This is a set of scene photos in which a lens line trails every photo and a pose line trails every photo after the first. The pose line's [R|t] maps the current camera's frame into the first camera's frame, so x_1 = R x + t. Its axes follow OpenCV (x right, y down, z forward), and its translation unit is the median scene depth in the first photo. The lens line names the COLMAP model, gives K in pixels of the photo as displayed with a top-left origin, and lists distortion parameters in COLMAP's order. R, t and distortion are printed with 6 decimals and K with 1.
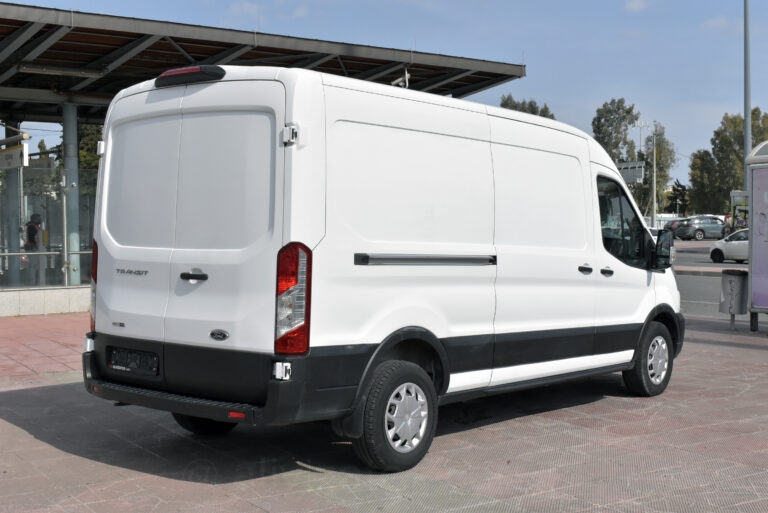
lens RADIAL K [[1045.1, 0, 384.0], [0, 1045.1, 256.5], [0, 0, 1]] dist [-0.026155, -0.044463]
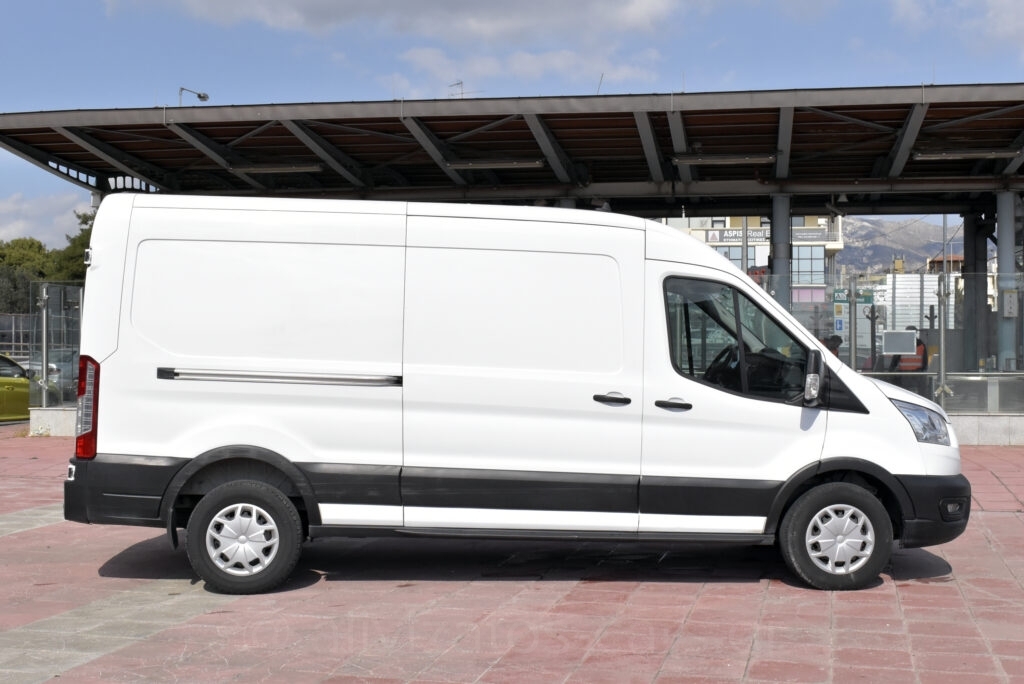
lens RADIAL K [[1393.4, 0, 512.0], [0, 1393.4, 342.0], [0, 0, 1]] dist [-0.026155, -0.044463]
pose [[0.670798, 0.004845, -0.741624, 1.220420], [-0.026913, 0.999479, -0.017813, -0.013161], [0.741151, 0.031908, 0.670579, 0.337593]]
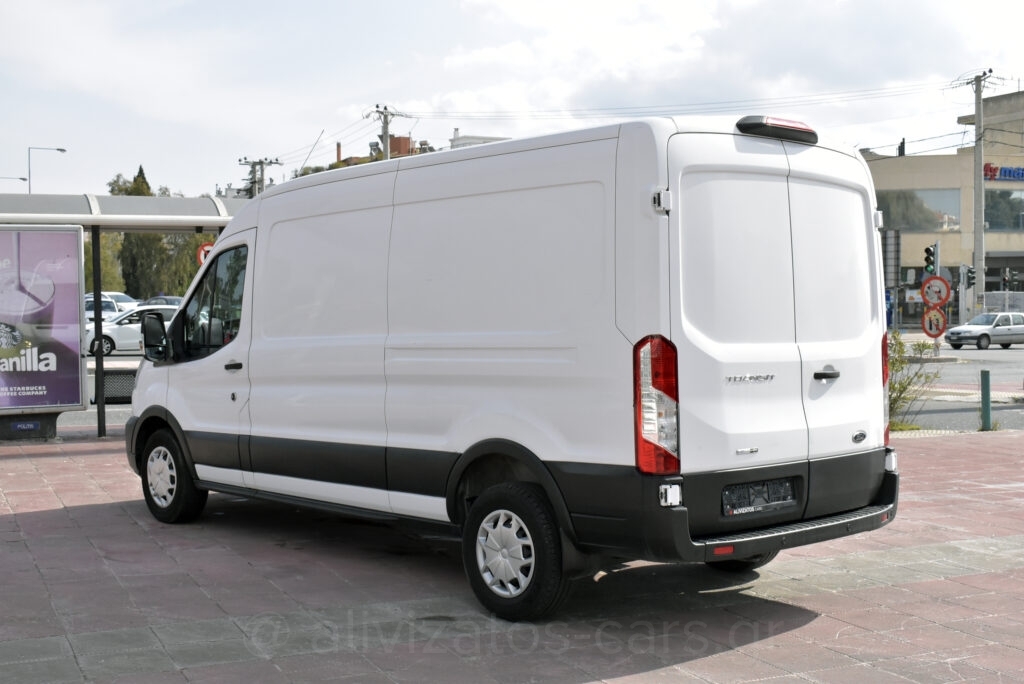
lens RADIAL K [[1325.4, 0, 512.0], [0, 1325.4, 342.0], [0, 0, 1]] dist [-0.017781, -0.047477]
pose [[0.135629, -0.032464, 0.990228, -1.041717], [0.030794, 0.999118, 0.028537, -0.037366], [-0.990281, 0.026622, 0.136510, 0.903359]]
